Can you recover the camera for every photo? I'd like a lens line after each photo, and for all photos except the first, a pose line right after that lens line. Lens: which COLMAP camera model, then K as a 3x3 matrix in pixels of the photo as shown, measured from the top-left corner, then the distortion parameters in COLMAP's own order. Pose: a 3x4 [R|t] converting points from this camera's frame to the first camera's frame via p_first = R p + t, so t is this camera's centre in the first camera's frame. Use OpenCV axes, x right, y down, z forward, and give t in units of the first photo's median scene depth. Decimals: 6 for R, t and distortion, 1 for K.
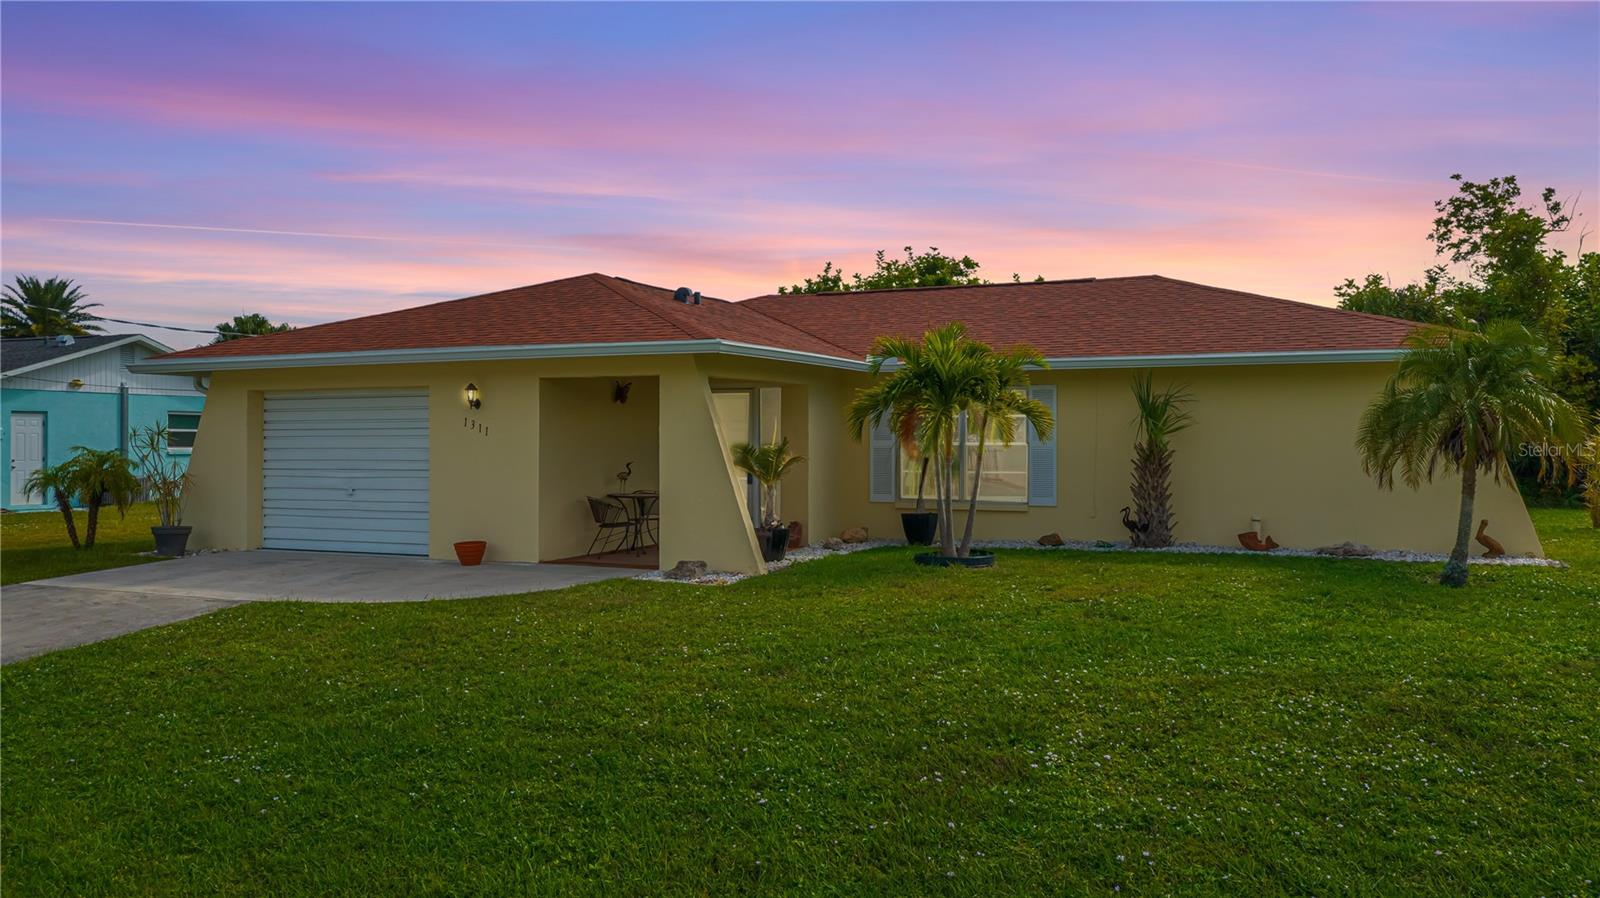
lens RADIAL K [[1254.1, 0, 800.7], [0, 1254.1, 452.0], [0, 0, 1]] dist [-0.007003, -0.005622]
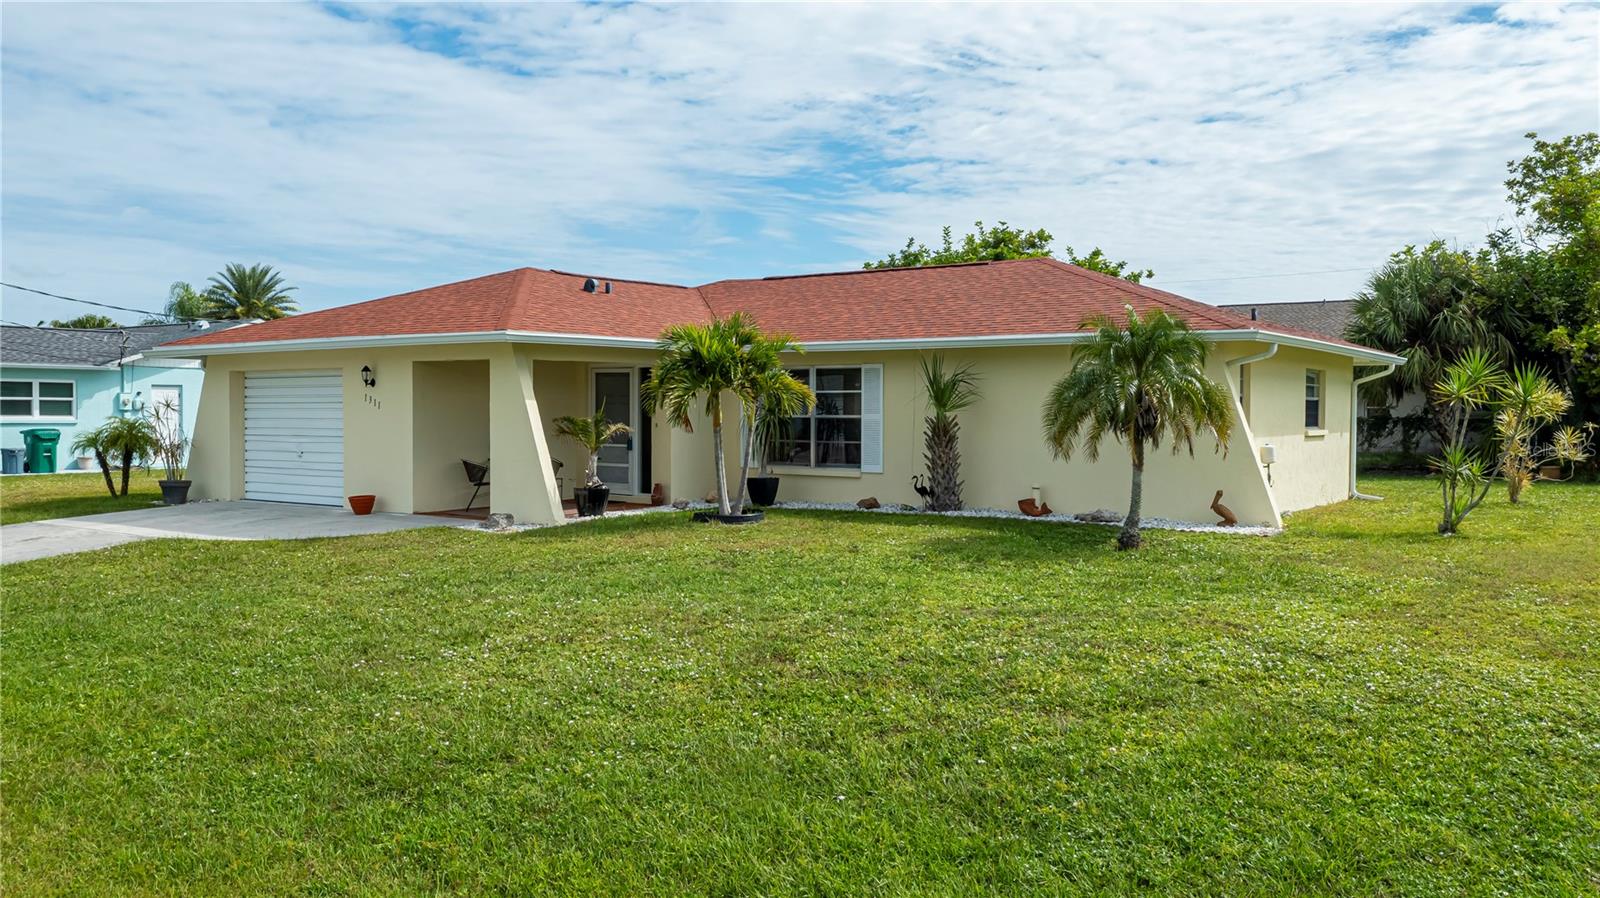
lens RADIAL K [[1254.1, 0, 798.5], [0, 1254.1, 444.9], [0, 0, 1]] dist [-0.007003, -0.005622]
pose [[0.980966, 0.008168, -0.194009, 0.348977], [-0.003998, 0.999753, 0.021874, -0.005915], [0.194140, -0.020682, 0.980756, -0.104424]]
